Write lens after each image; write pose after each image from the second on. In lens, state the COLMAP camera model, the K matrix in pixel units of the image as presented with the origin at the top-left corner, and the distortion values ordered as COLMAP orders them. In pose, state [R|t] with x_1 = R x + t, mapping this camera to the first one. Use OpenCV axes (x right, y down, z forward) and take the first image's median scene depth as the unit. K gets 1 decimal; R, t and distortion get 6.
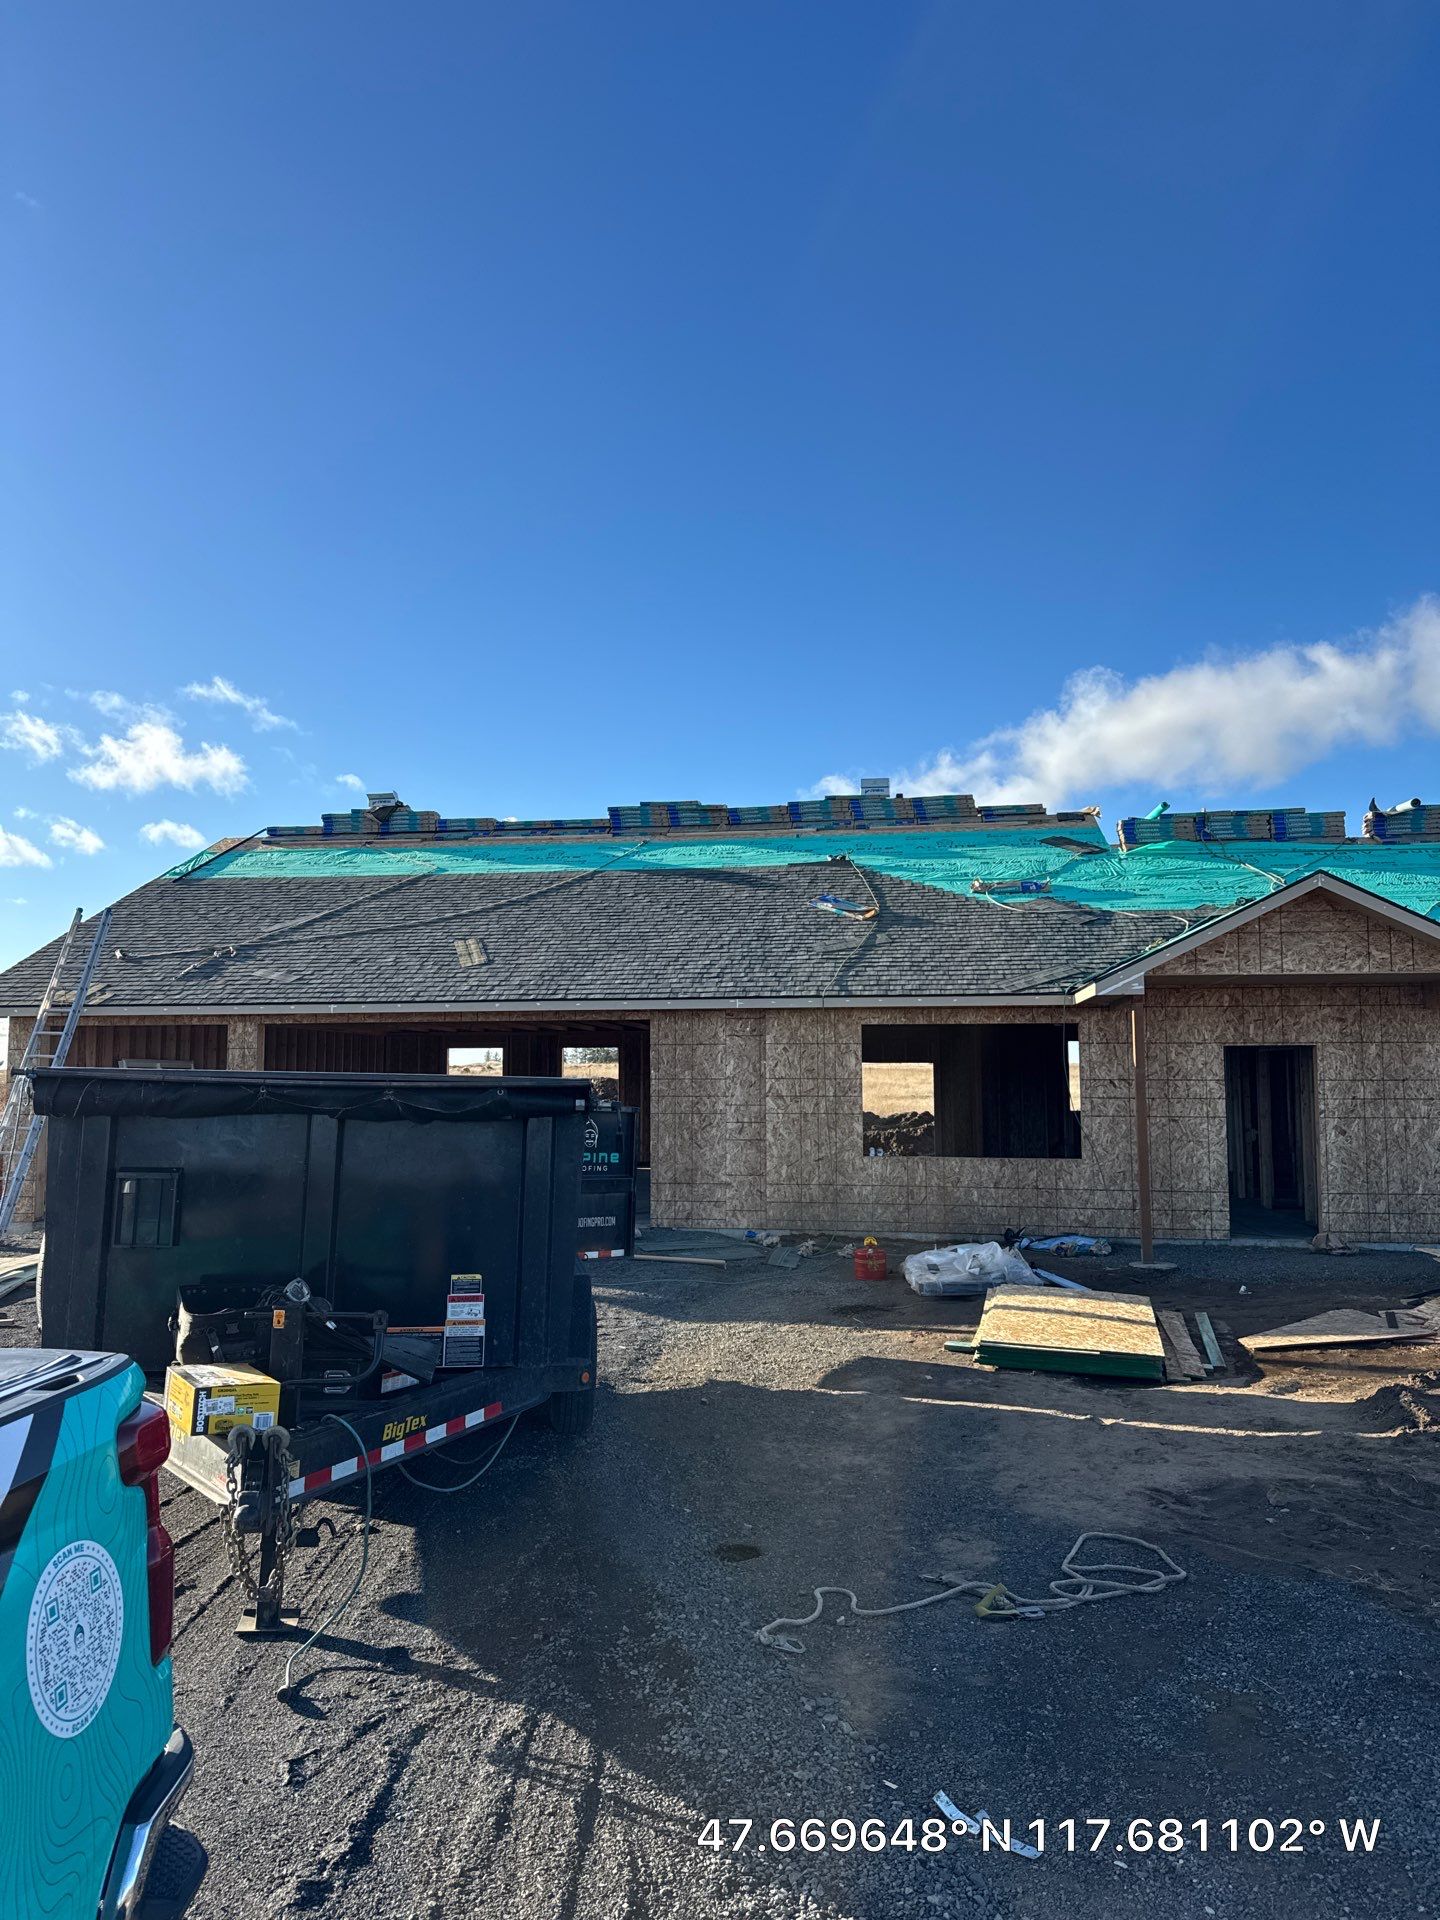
lens RADIAL K [[1328.8, 0, 707.6], [0, 1328.8, 971.2], [0, 0, 1]] dist [0.169520, -0.342988]
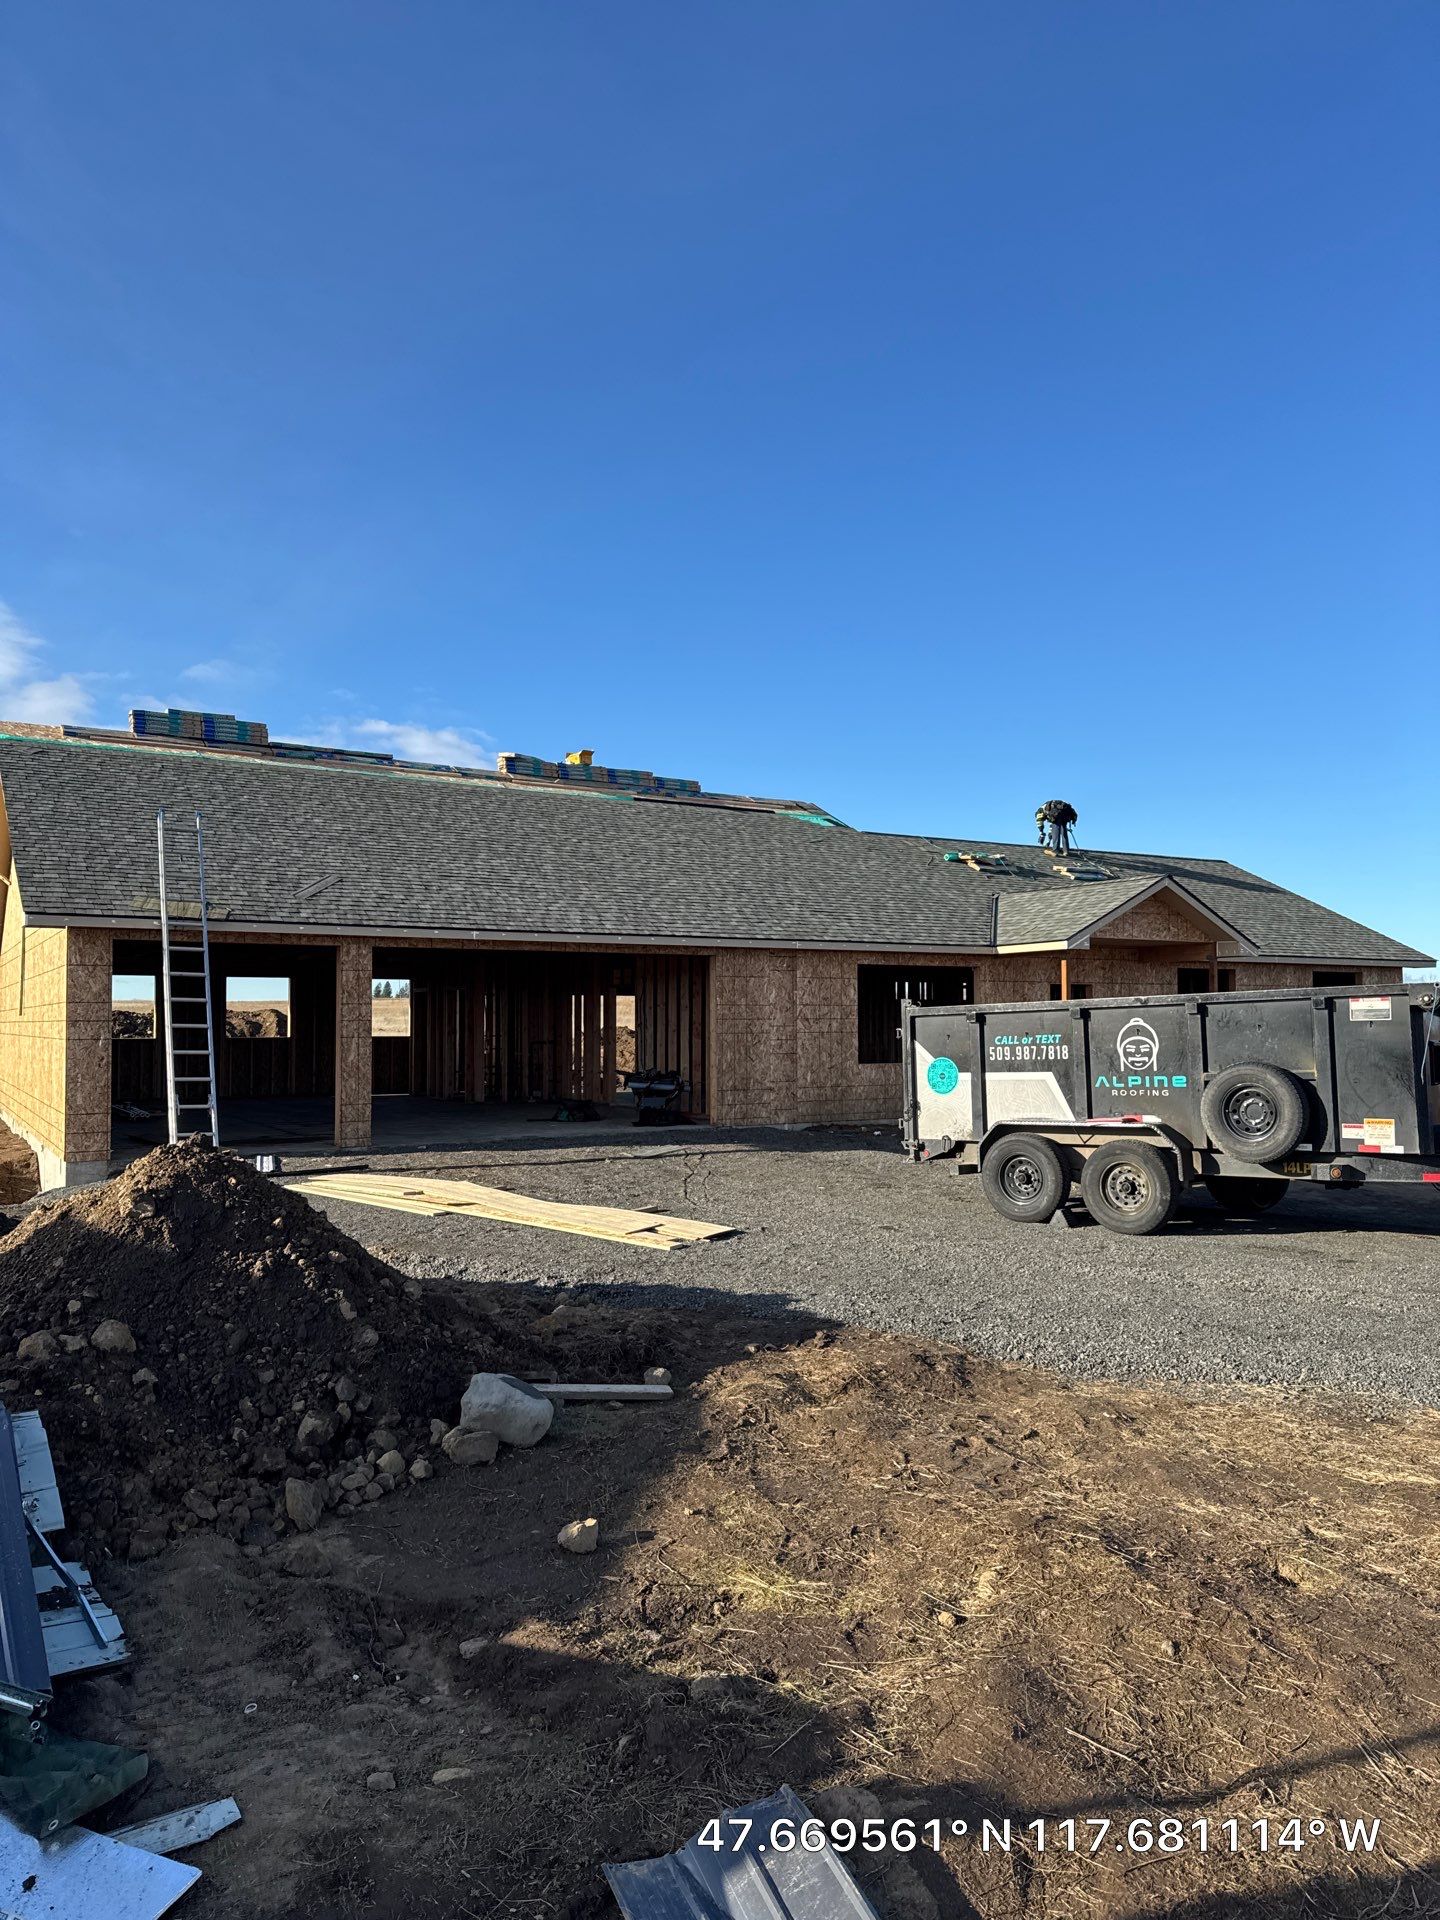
lens RADIAL K [[1328.8, 0, 707.6], [0, 1328.8, 971.2], [0, 0, 1]] dist [0.169520, -0.342988]
pose [[0.777990, 0.022810, 0.627862, -0.818214], [-0.050650, 0.998365, 0.026492, 0.019928], [-0.626231, -0.052412, 0.777874, 0.076575]]
